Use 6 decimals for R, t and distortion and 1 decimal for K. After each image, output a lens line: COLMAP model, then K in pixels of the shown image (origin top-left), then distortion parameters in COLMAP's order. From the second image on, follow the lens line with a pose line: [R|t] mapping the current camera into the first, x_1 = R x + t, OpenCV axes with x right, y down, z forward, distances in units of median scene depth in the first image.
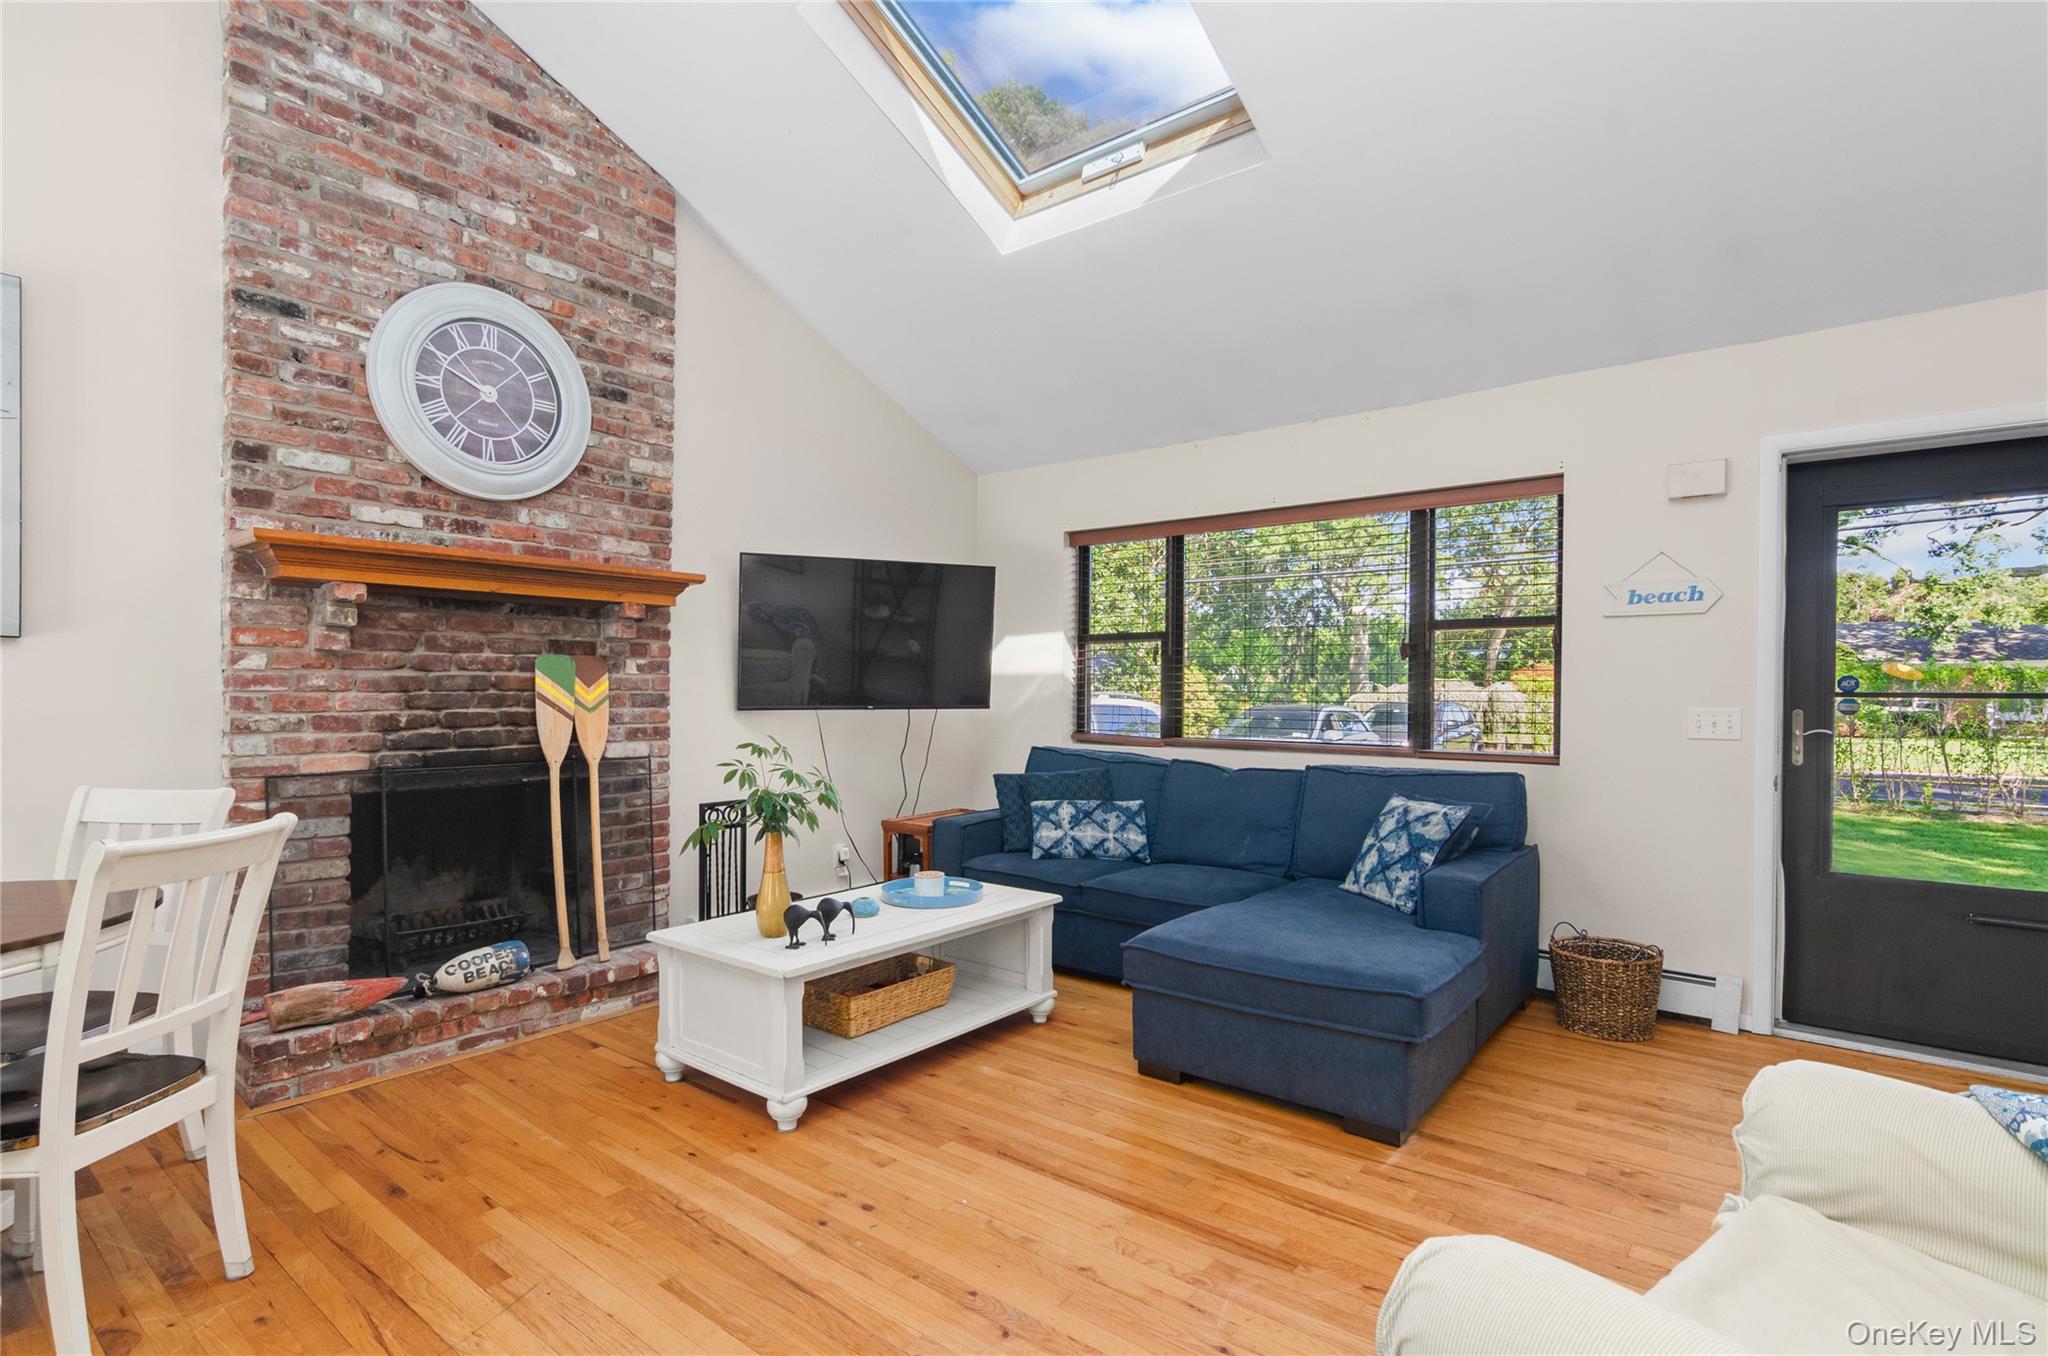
lens RADIAL K [[995.8, 0, 1018.4], [0, 995.8, 674.0], [0, 0, 1]] dist [-0.003113, 0.001238]
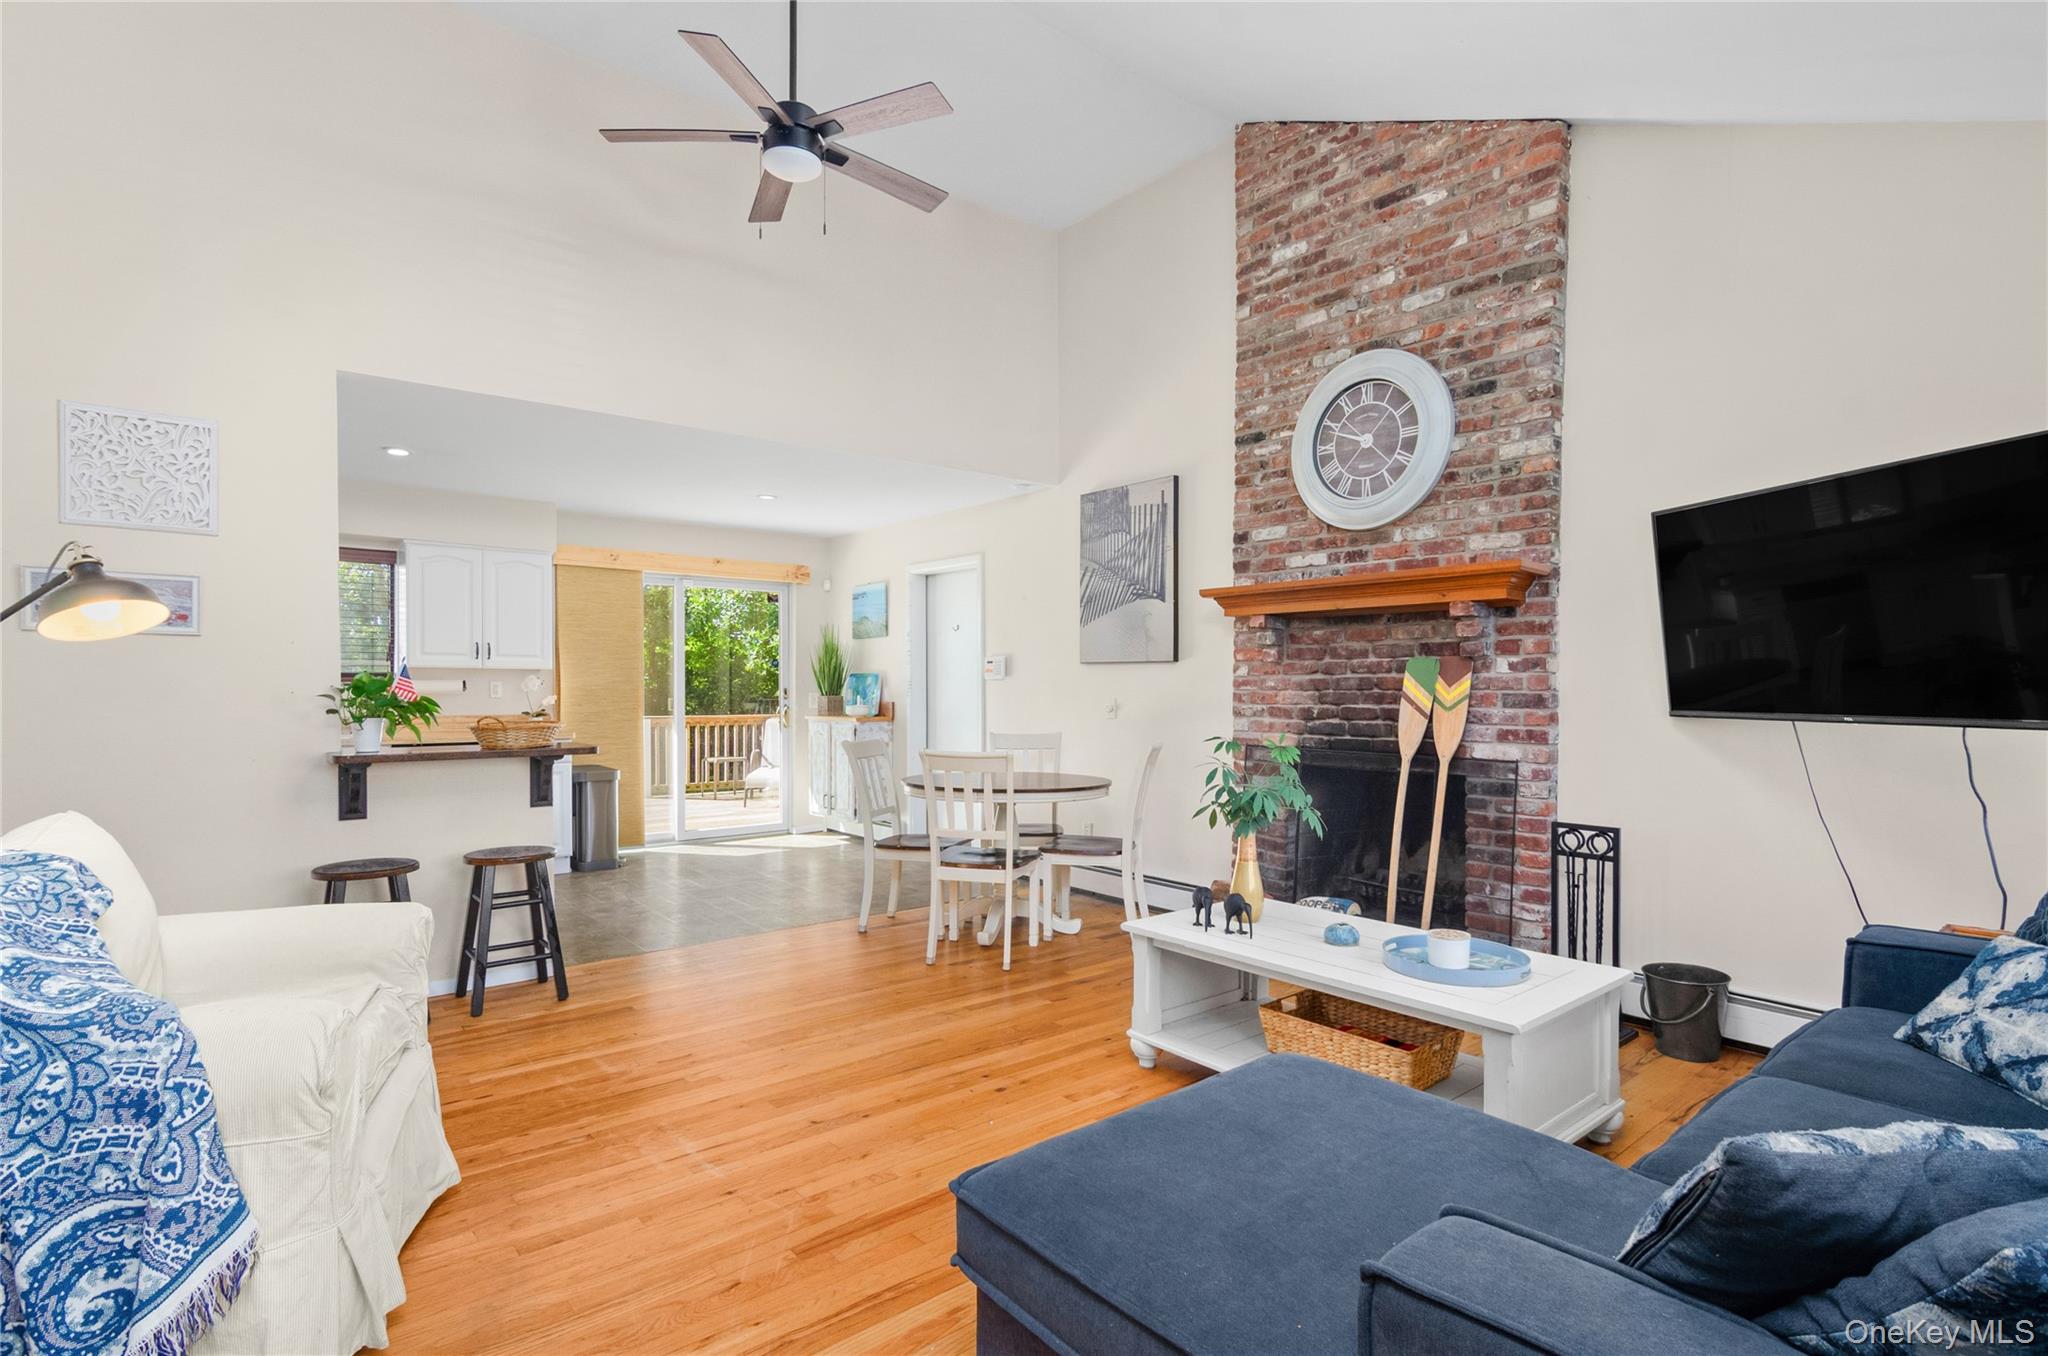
lens RADIAL K [[995.8, 0, 1018.4], [0, 995.8, 674.0], [0, 0, 1]] dist [-0.003113, 0.001238]
pose [[-0.213307, -0.014264, -0.976881, 0.702596], [0.013369, 0.999757, -0.017518, 0.012765], [0.976894, -0.016797, -0.213064, 0.824725]]
